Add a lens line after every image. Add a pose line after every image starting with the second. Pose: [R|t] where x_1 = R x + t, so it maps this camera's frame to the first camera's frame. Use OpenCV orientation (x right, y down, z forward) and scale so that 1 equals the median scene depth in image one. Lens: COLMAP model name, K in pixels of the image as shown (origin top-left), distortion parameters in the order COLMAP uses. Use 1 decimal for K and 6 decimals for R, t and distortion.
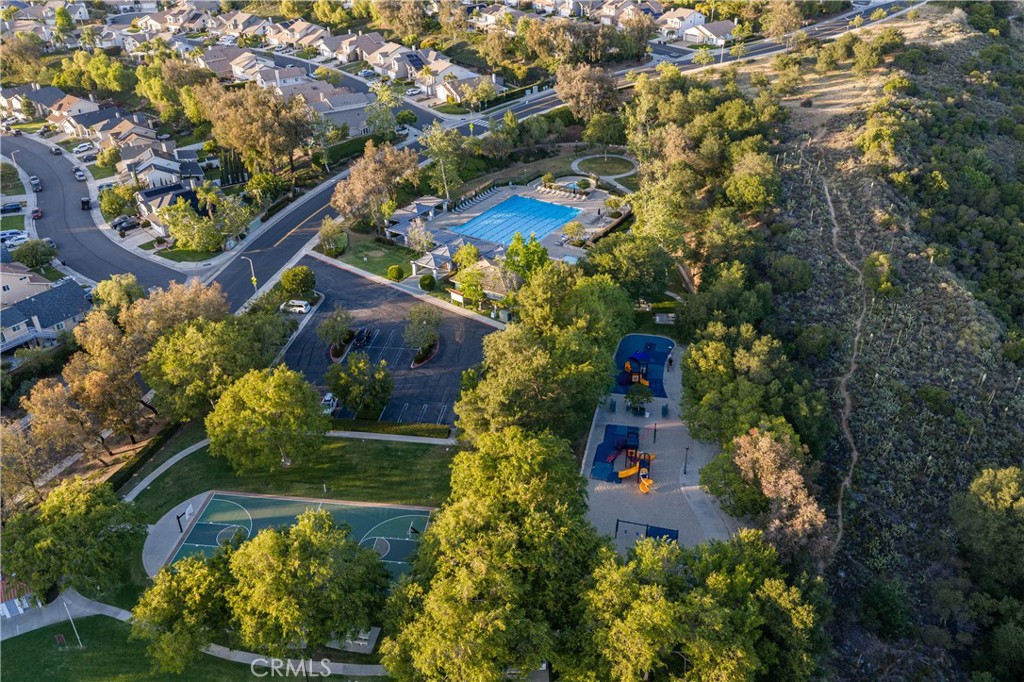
lens RADIAL K [[866.8, 0, 512.0], [0, 866.8, 341.0], [0, 0, 1]] dist [0.003122, -0.008390]
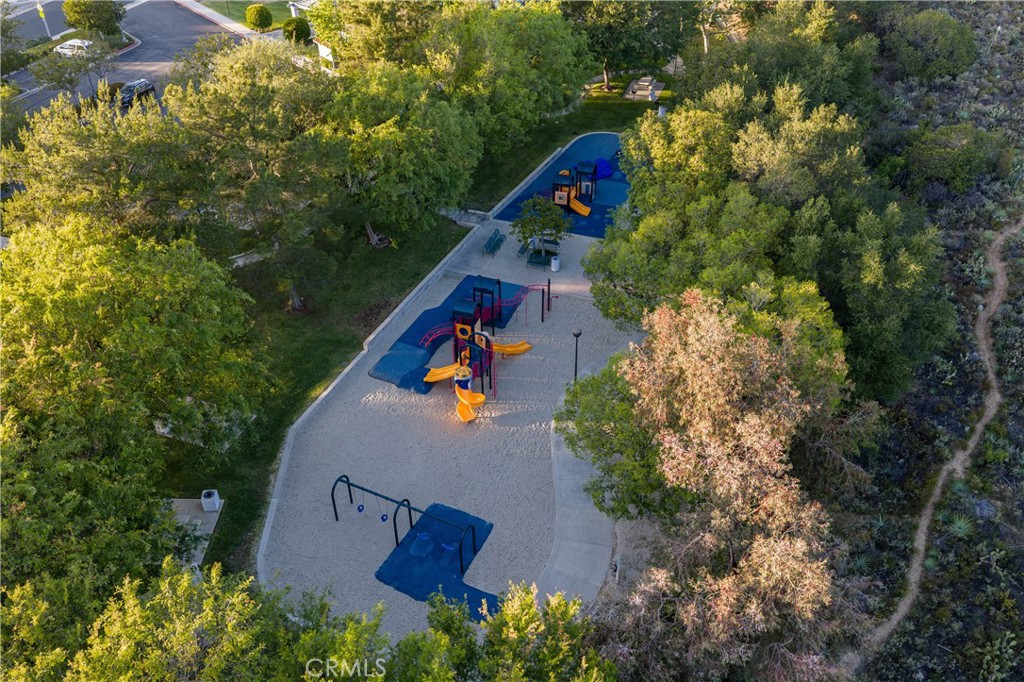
lens RADIAL K [[866.8, 0, 512.0], [0, 866.8, 341.0], [0, 0, 1]] dist [0.003122, -0.008390]
pose [[0.979717, 0.121237, -0.159549, 0.230224], [-0.102200, 0.987184, 0.122569, 0.075082], [0.172364, -0.103778, 0.979551, 0.551188]]
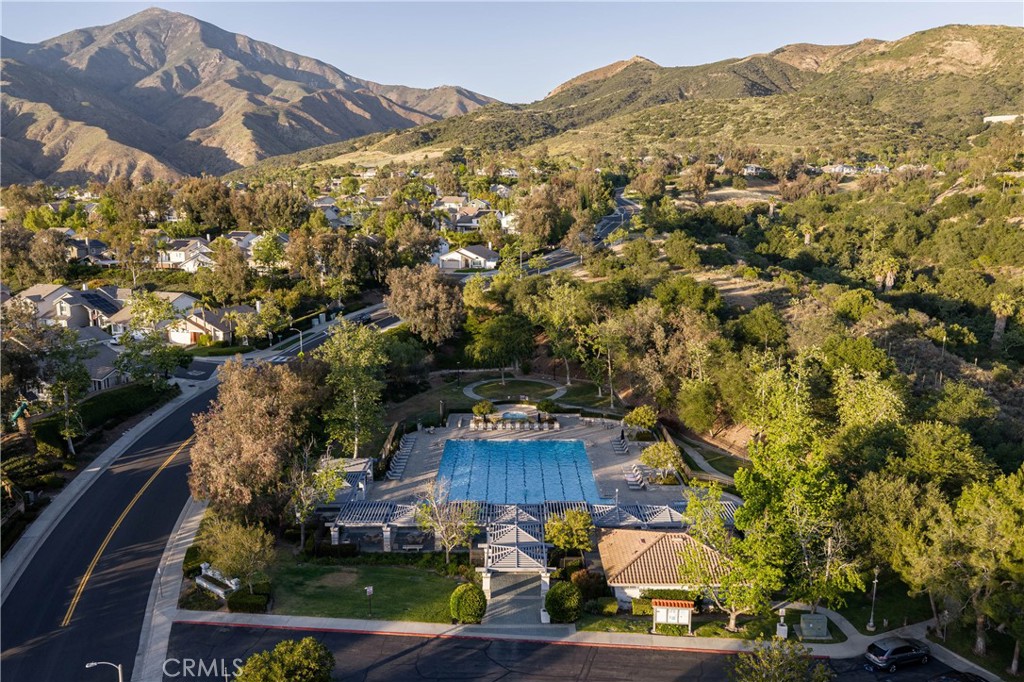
lens RADIAL K [[866.8, 0, 512.0], [0, 866.8, 341.0], [0, 0, 1]] dist [0.003122, -0.008390]
pose [[0.841657, -0.080746, 0.533941, -0.449600], [0.263190, 0.924711, -0.275030, -0.101914], [-0.471533, 0.372009, 0.799541, 0.835396]]
